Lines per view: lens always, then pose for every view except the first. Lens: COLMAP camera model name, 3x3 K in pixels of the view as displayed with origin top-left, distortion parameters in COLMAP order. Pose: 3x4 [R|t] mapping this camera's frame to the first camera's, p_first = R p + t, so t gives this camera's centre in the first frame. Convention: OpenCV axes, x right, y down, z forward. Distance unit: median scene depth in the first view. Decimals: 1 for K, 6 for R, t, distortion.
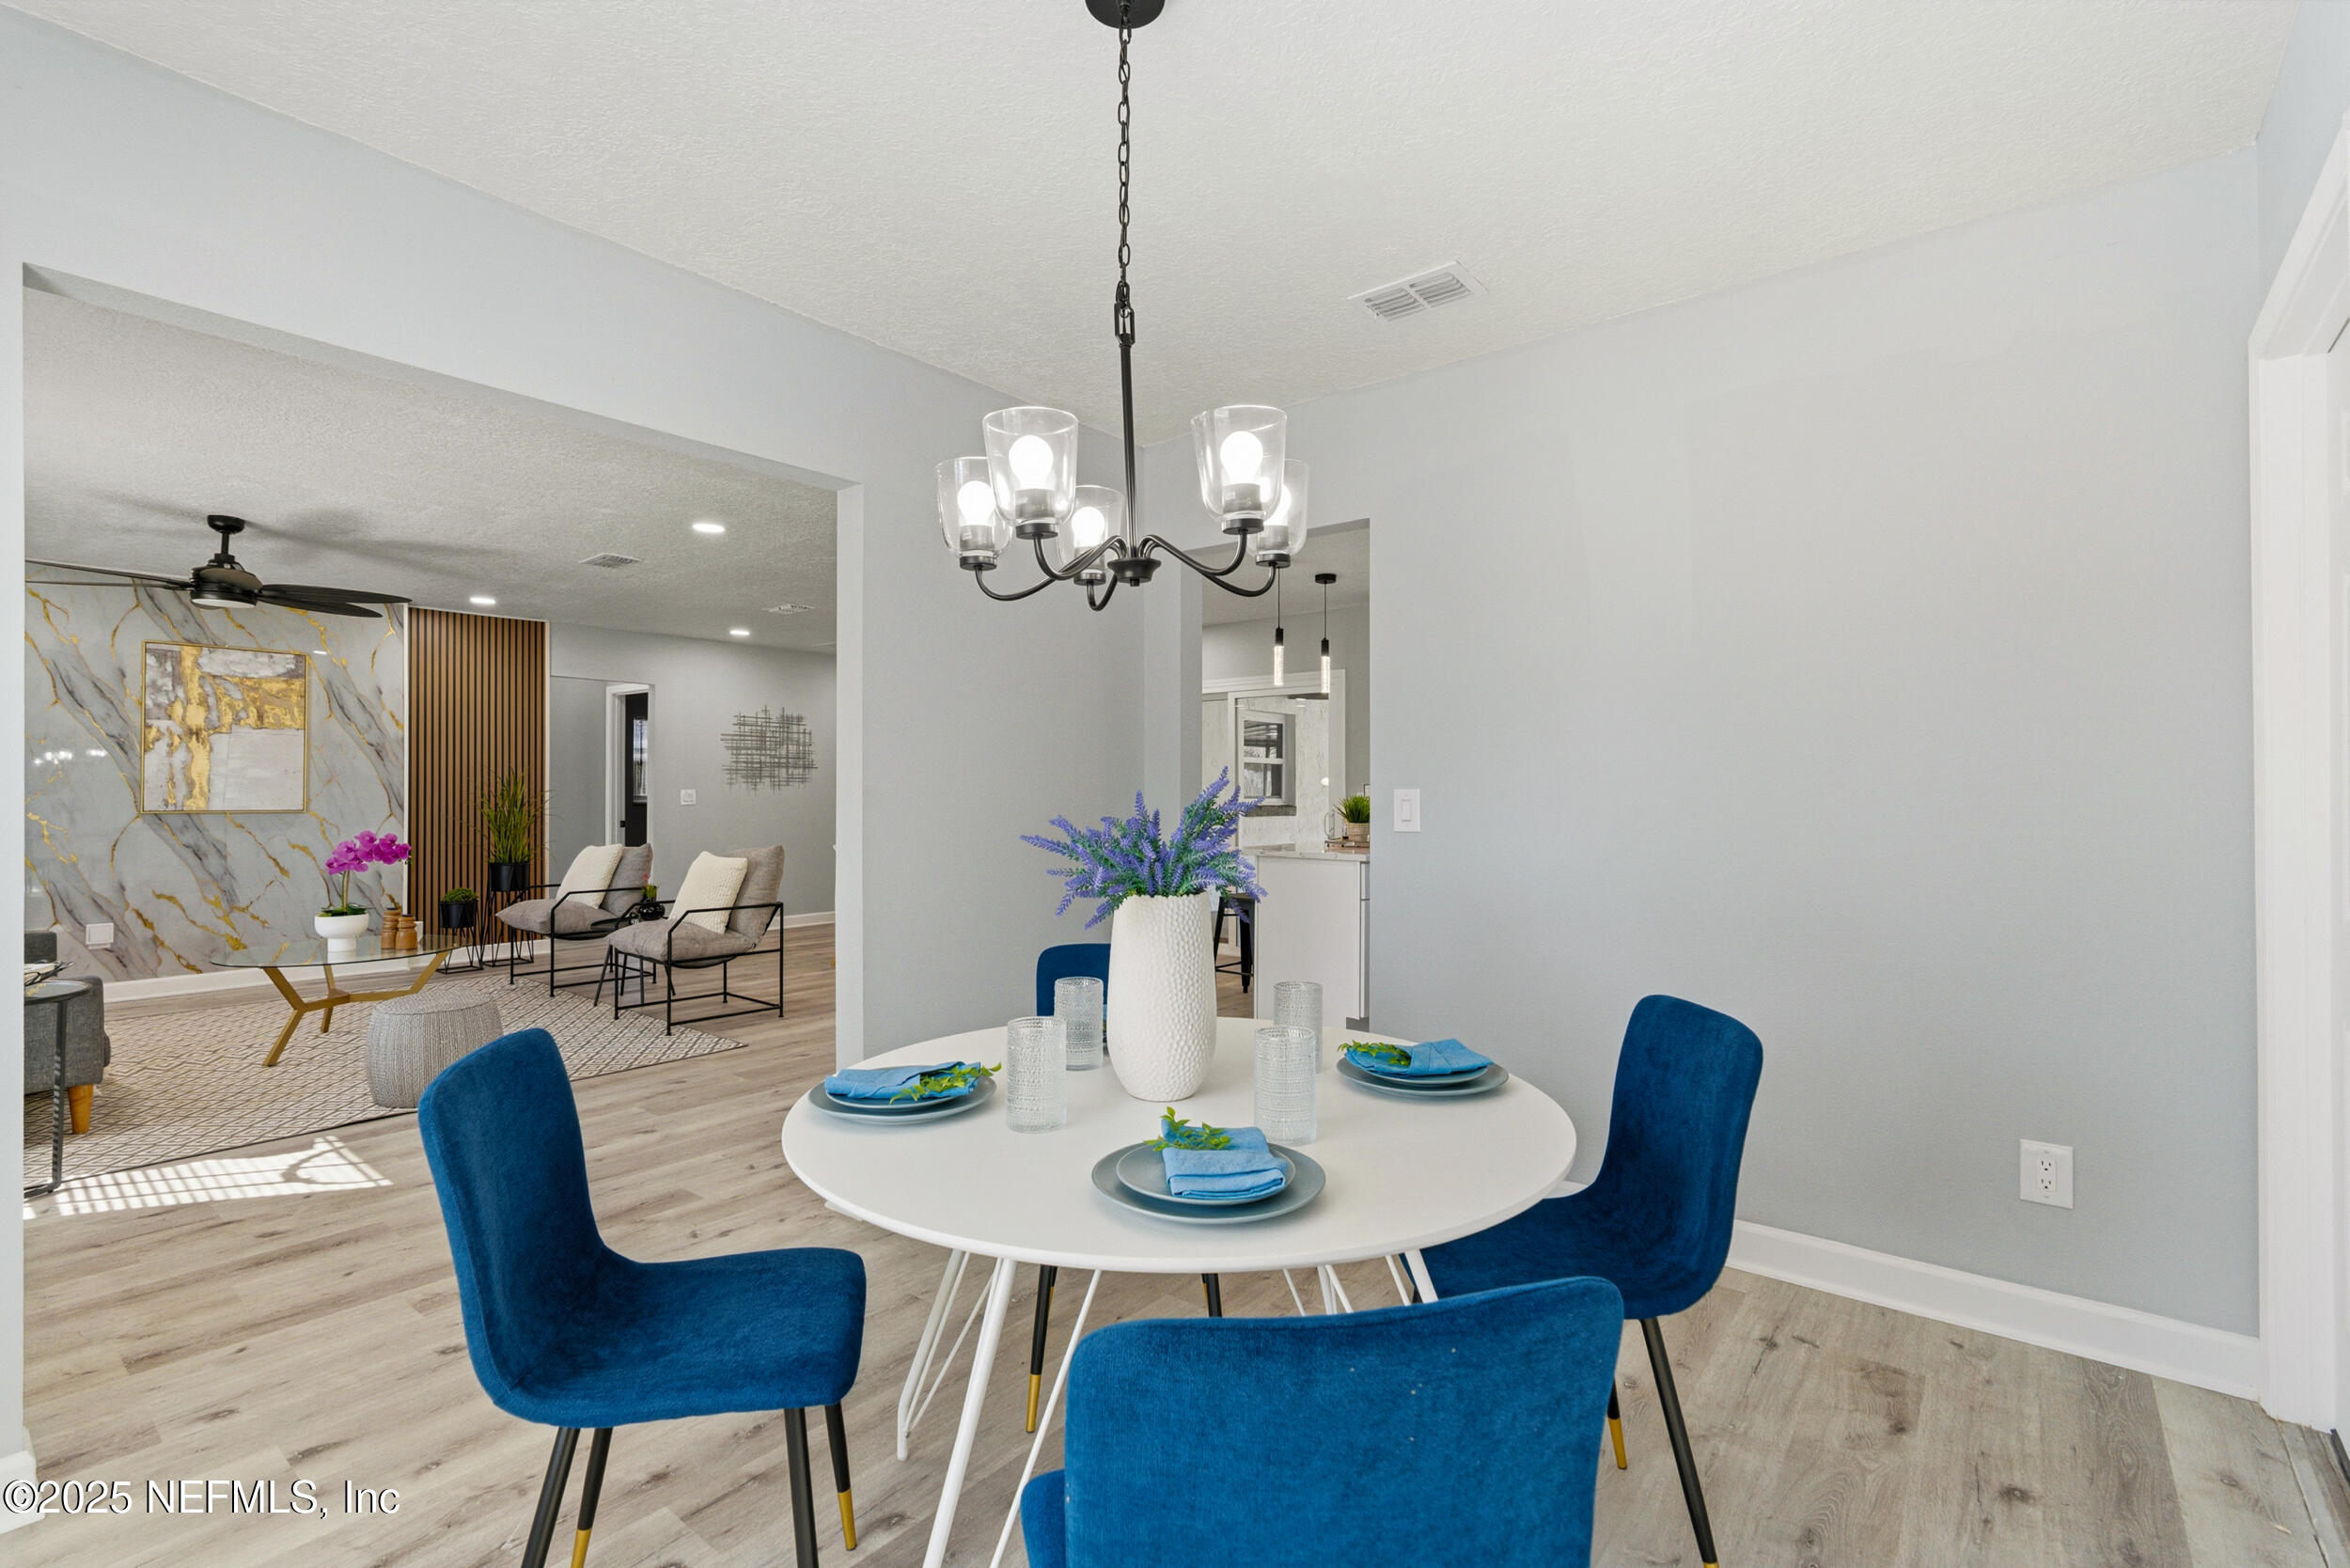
lens RADIAL K [[1057.3, 0, 1170.8], [0, 1057.3, 785.7], [0, 0, 1]] dist [-0.000596, 0.000455]
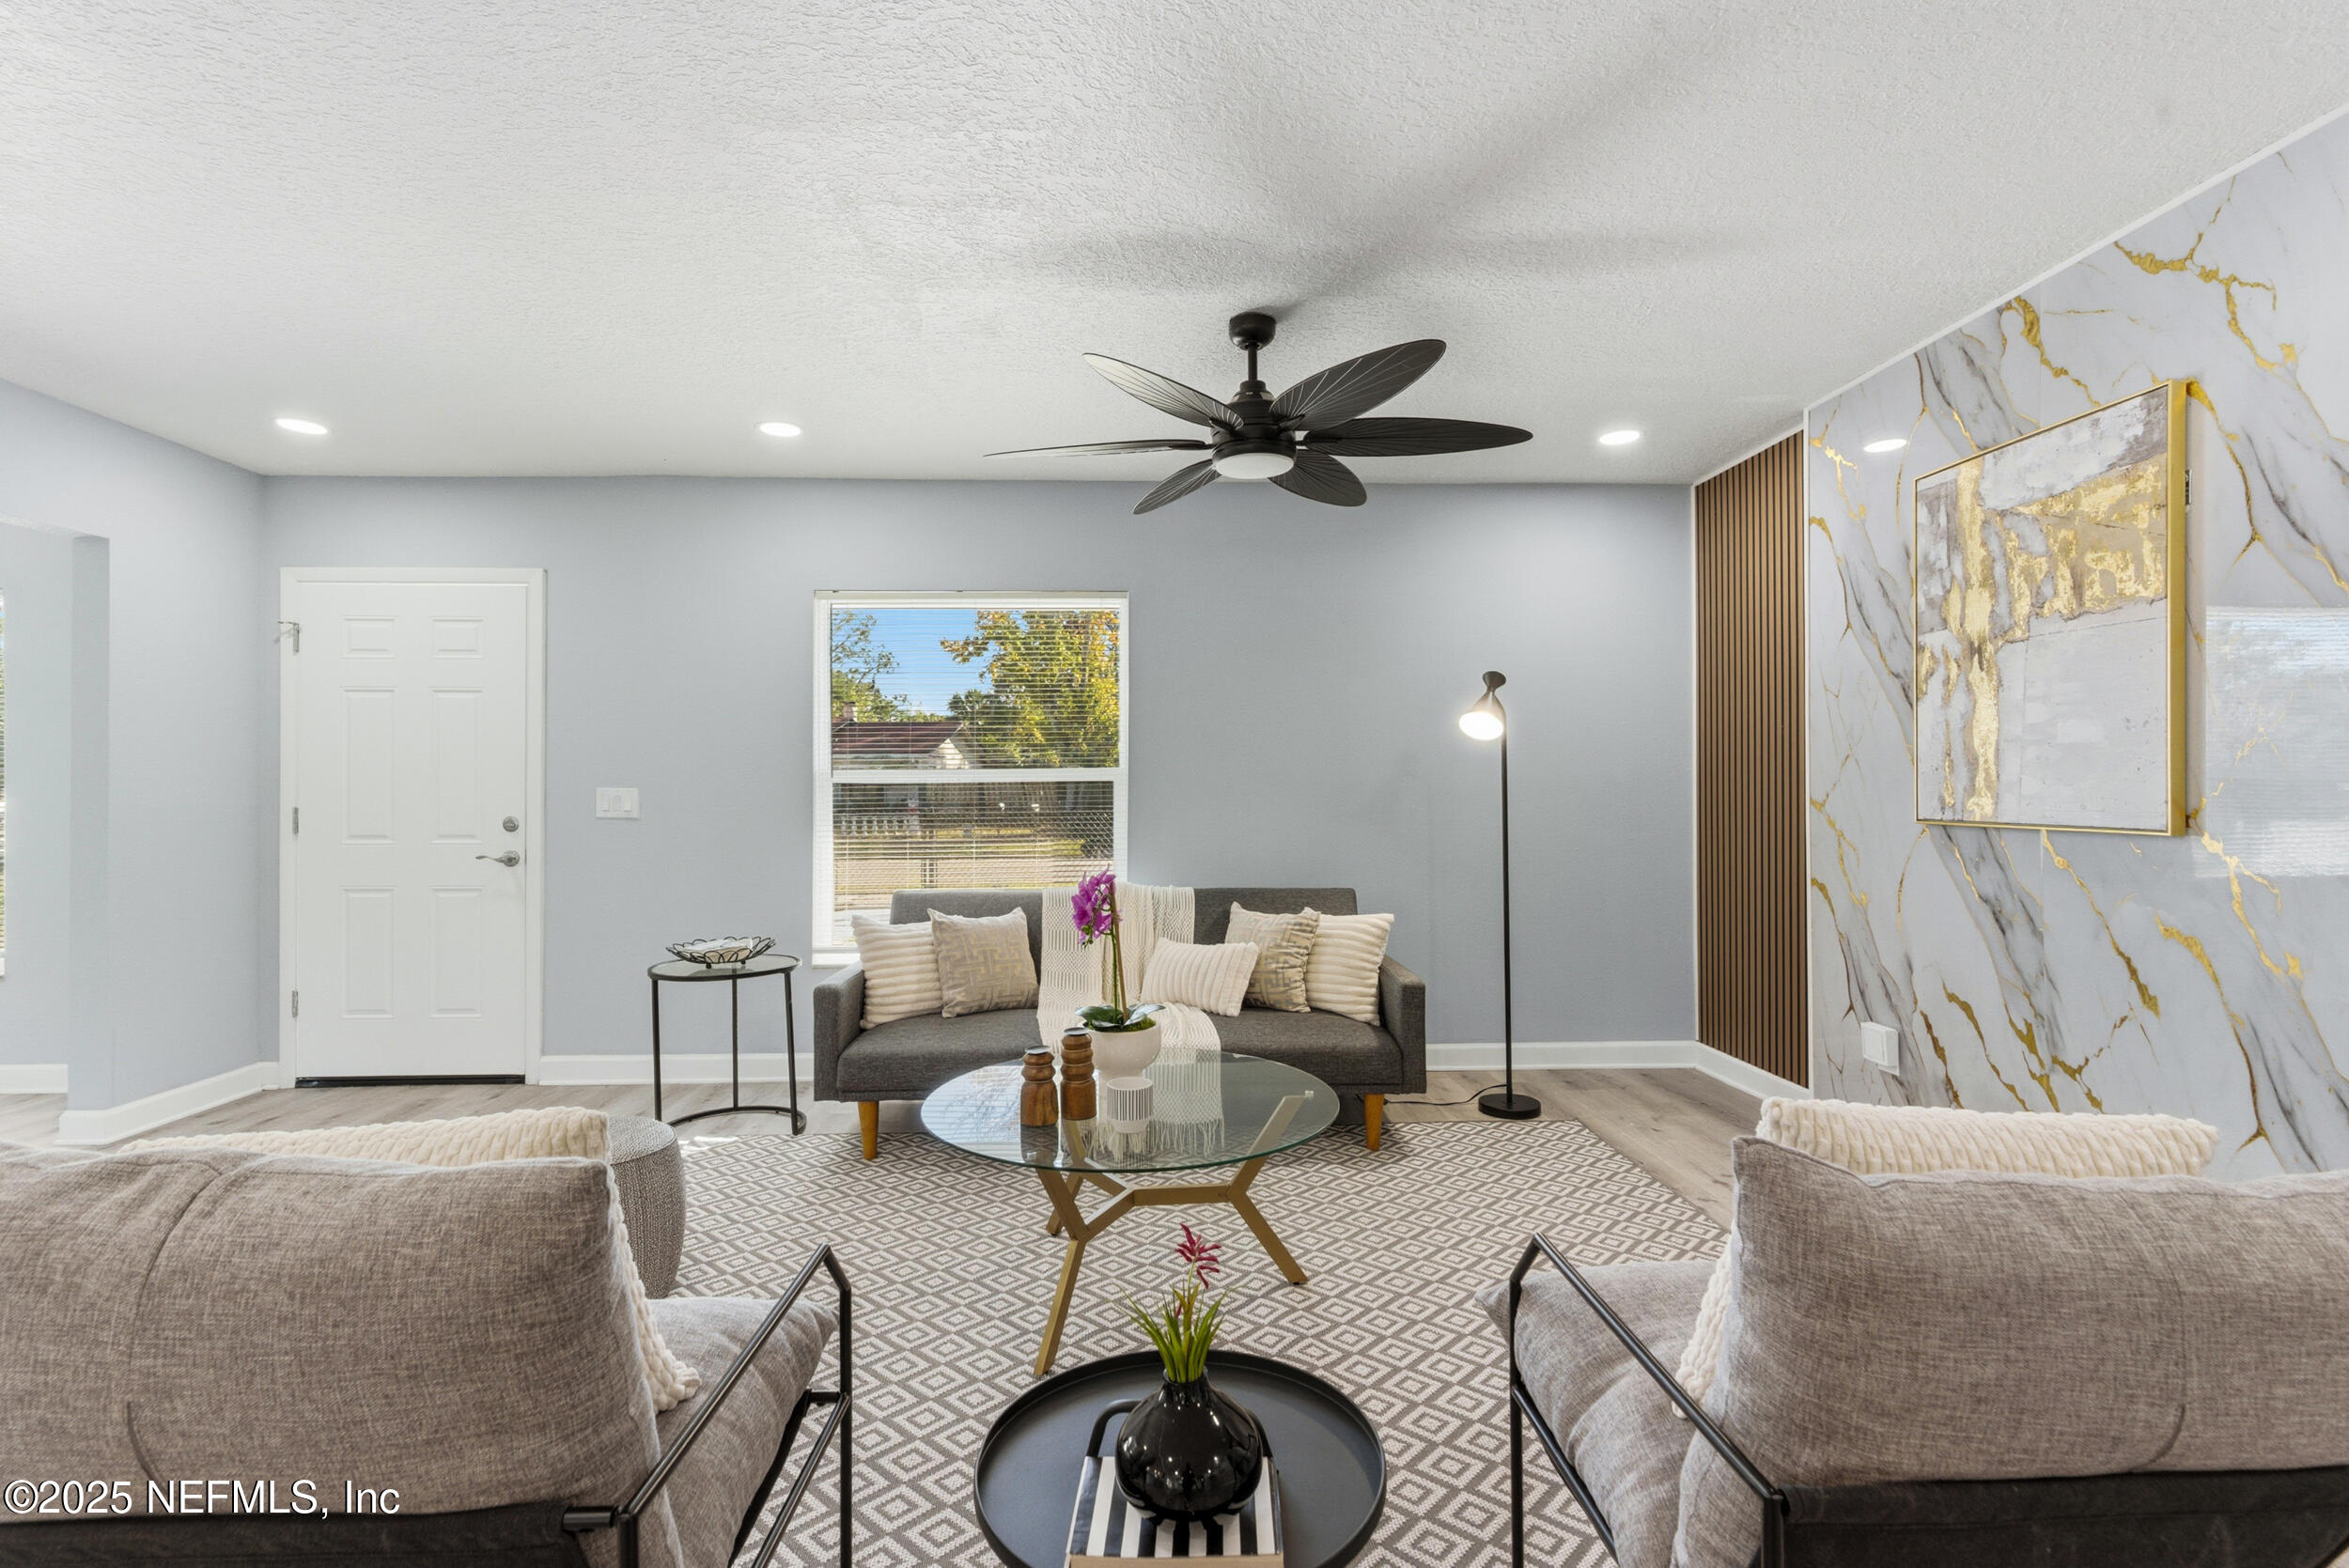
lens RADIAL K [[1056.8, 0, 1170.3], [0, 1056.8, 785.7], [0, 0, 1]] dist [-0.000596, 0.000455]
pose [[-0.745457, 0.002431, -0.666549, -0.363781], [0.009643, 0.999928, -0.007138, 0.008053], [0.666483, -0.011748, -0.745427, 1.101965]]
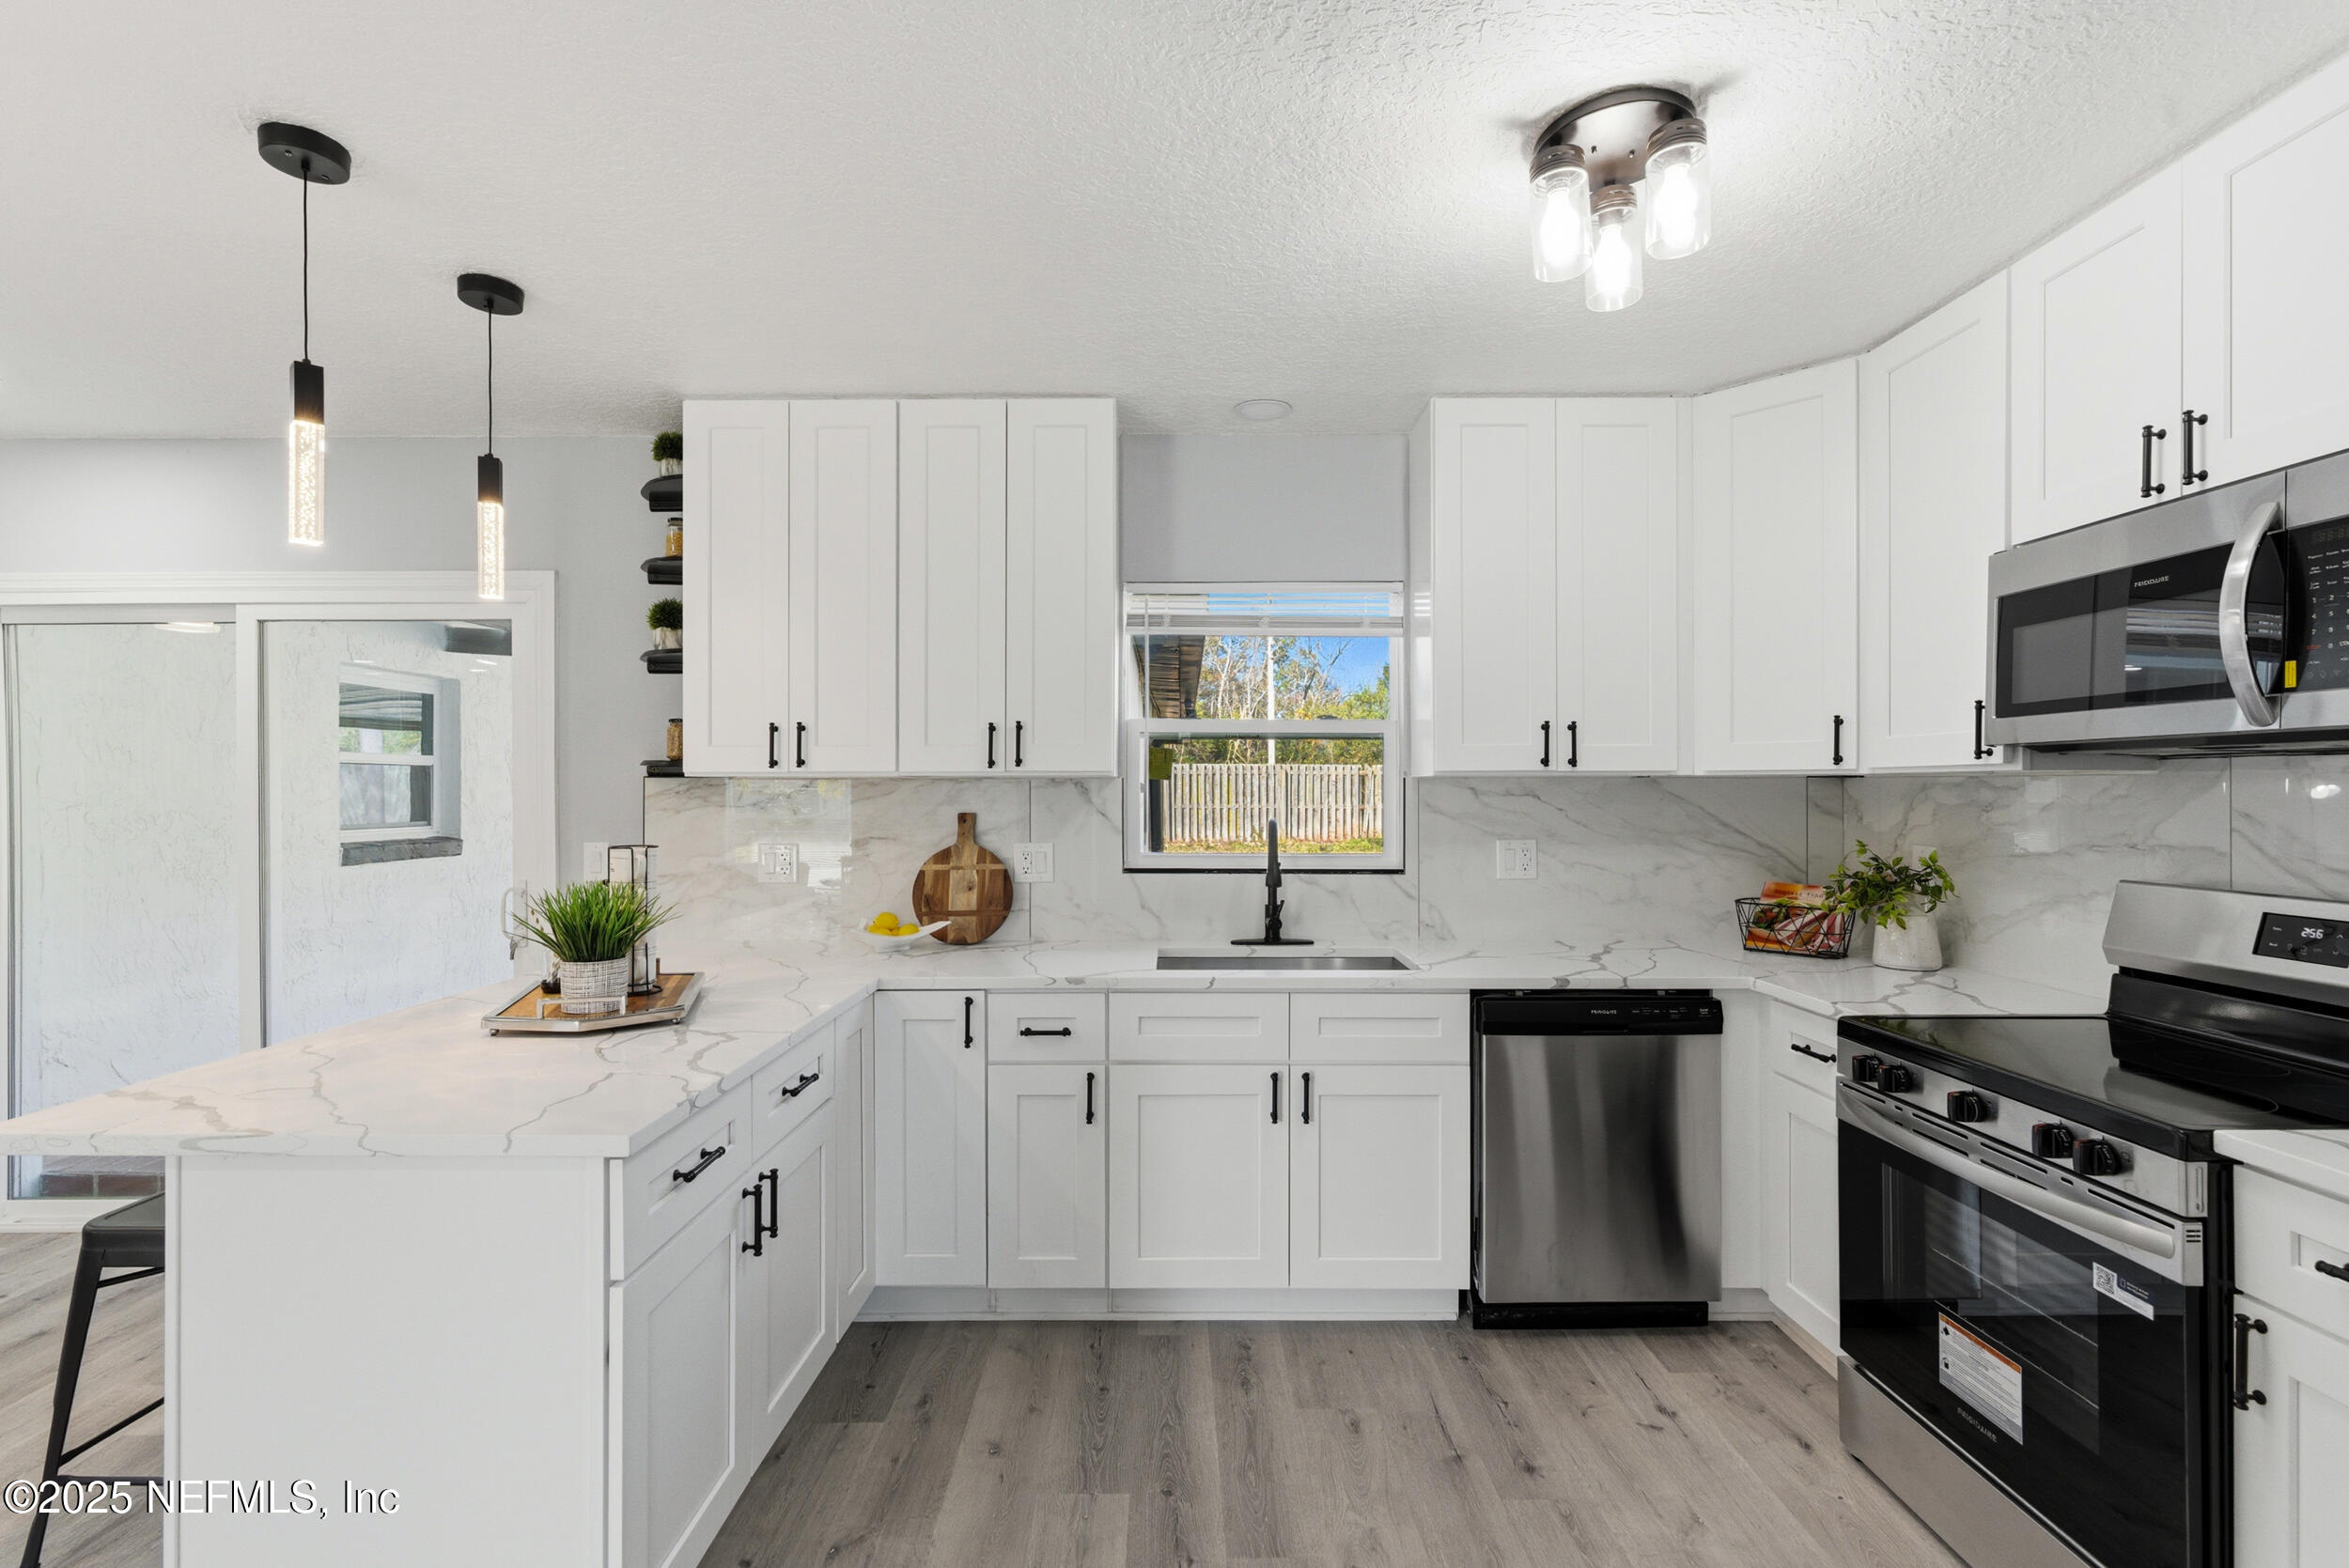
lens RADIAL K [[1056.8, 0, 1170.3], [0, 1056.8, 785.7], [0, 0, 1]] dist [-0.000596, 0.000455]
pose [[0.775125, 0.000387, 0.631808, 0.094262], [-0.004477, 0.999978, 0.004880, -0.024295], [-0.631793, -0.006611, 0.775109, 0.544300]]
